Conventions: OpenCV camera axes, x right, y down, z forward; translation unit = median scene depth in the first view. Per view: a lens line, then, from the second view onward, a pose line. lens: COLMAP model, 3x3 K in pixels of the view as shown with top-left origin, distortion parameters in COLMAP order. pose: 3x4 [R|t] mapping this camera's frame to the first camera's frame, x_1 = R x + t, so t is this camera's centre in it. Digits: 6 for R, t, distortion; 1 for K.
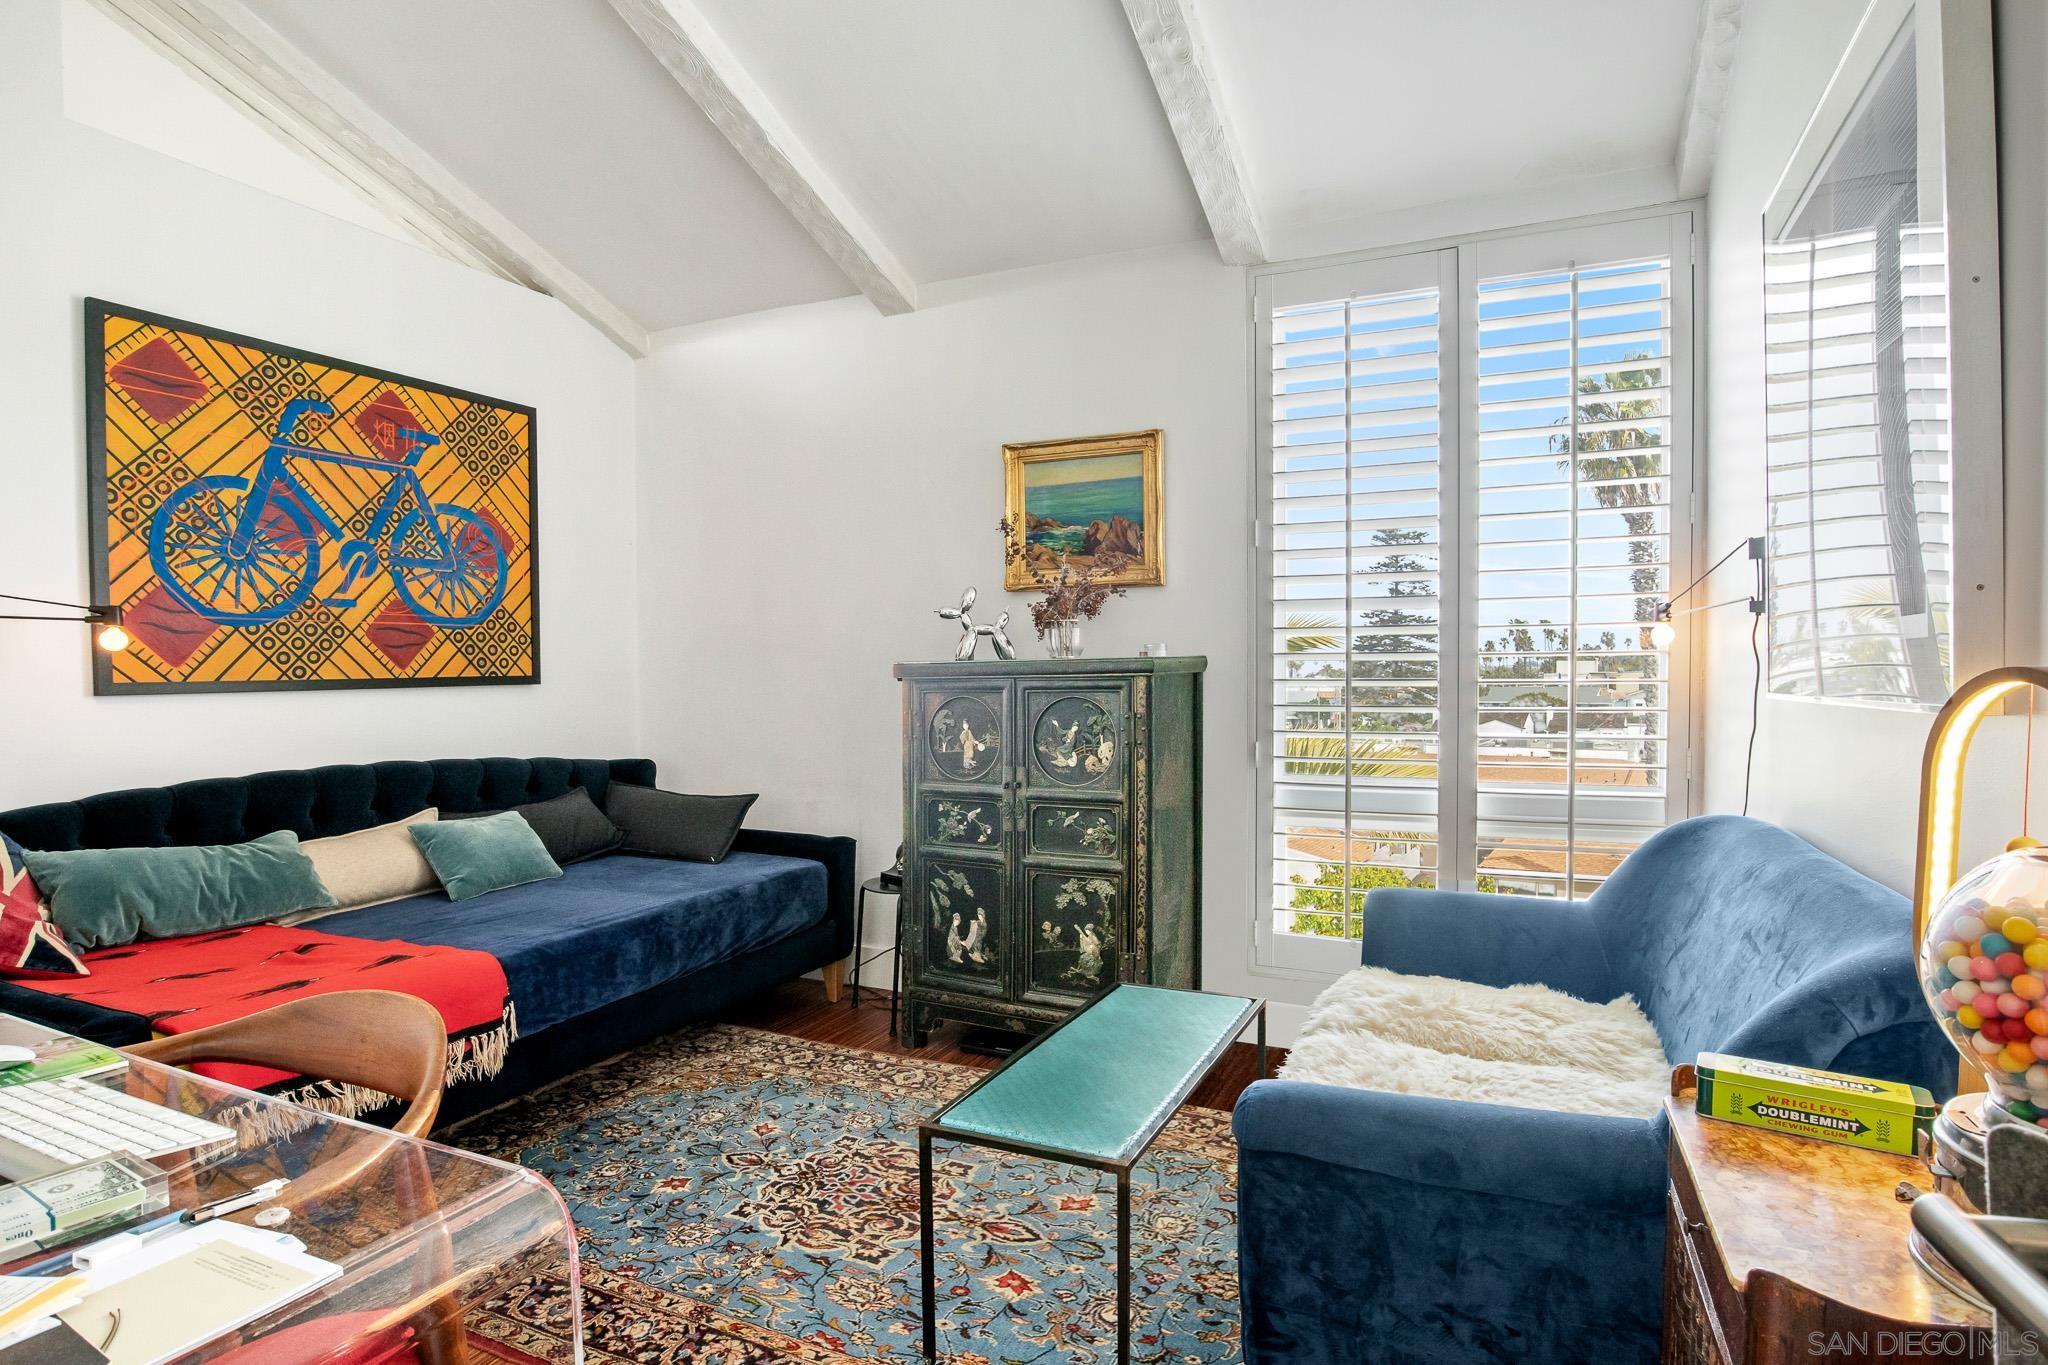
lens RADIAL K [[1040.8, 0, 1024.0], [0, 1040.8, 682.5], [0, 0, 1]] dist [0.000110, 0.000027]
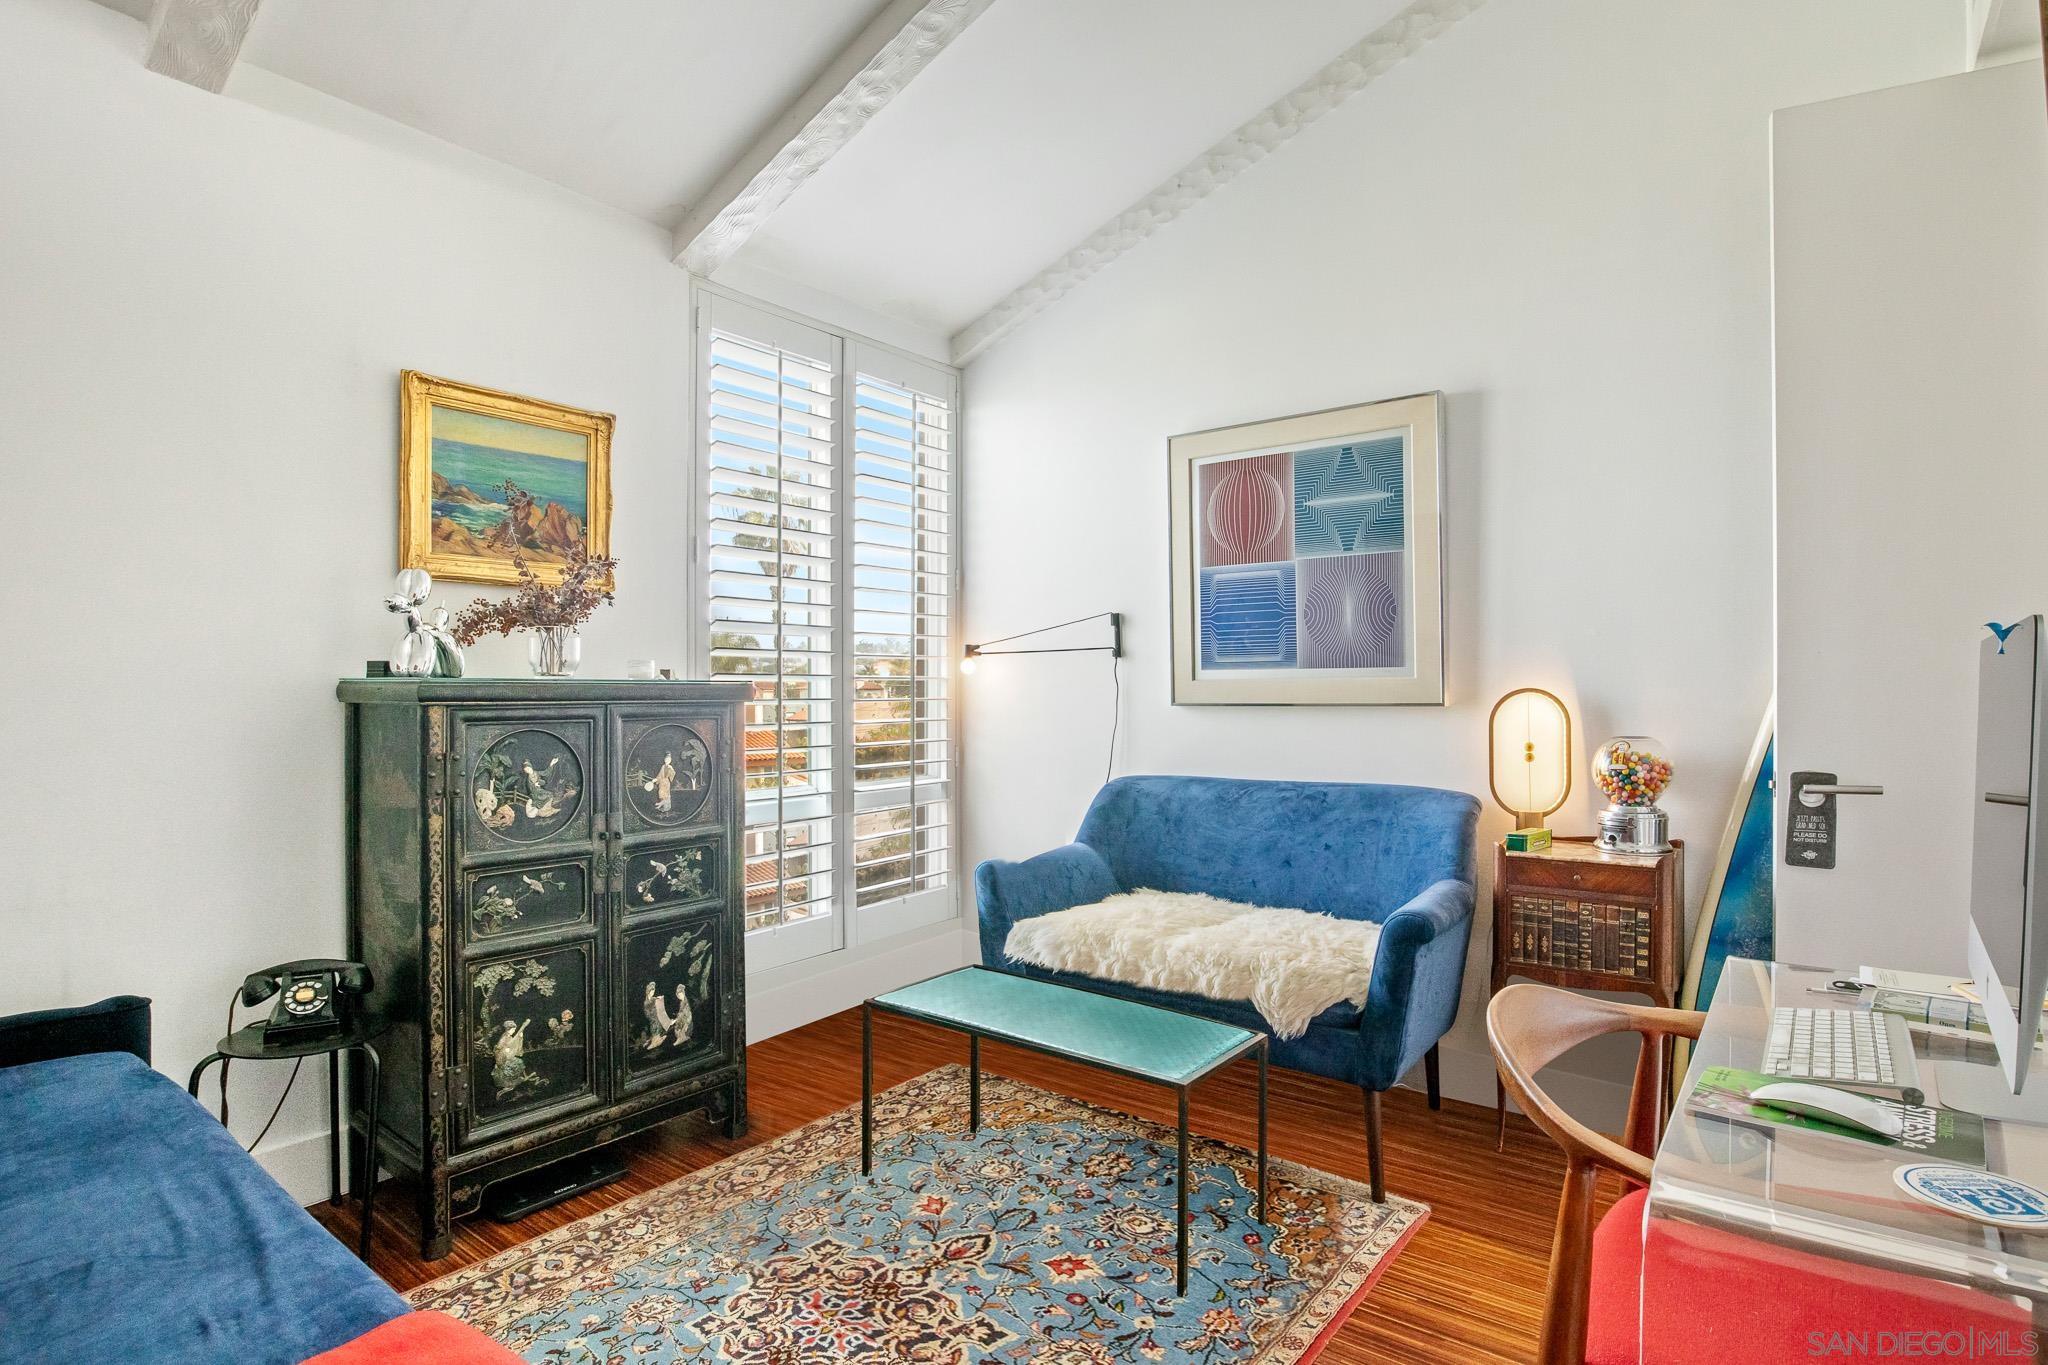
lens RADIAL K [[1053.7, 0, 1024.0], [0, 1053.7, 682.5], [0, 0, 1]] dist [-0.001391, -0.000412]
pose [[0.226449, 0.009210, 0.973979, -0.657036], [0.018237, 0.999740, -0.013694, 0.000580], [-0.973852, 0.020864, 0.226223, 0.466097]]
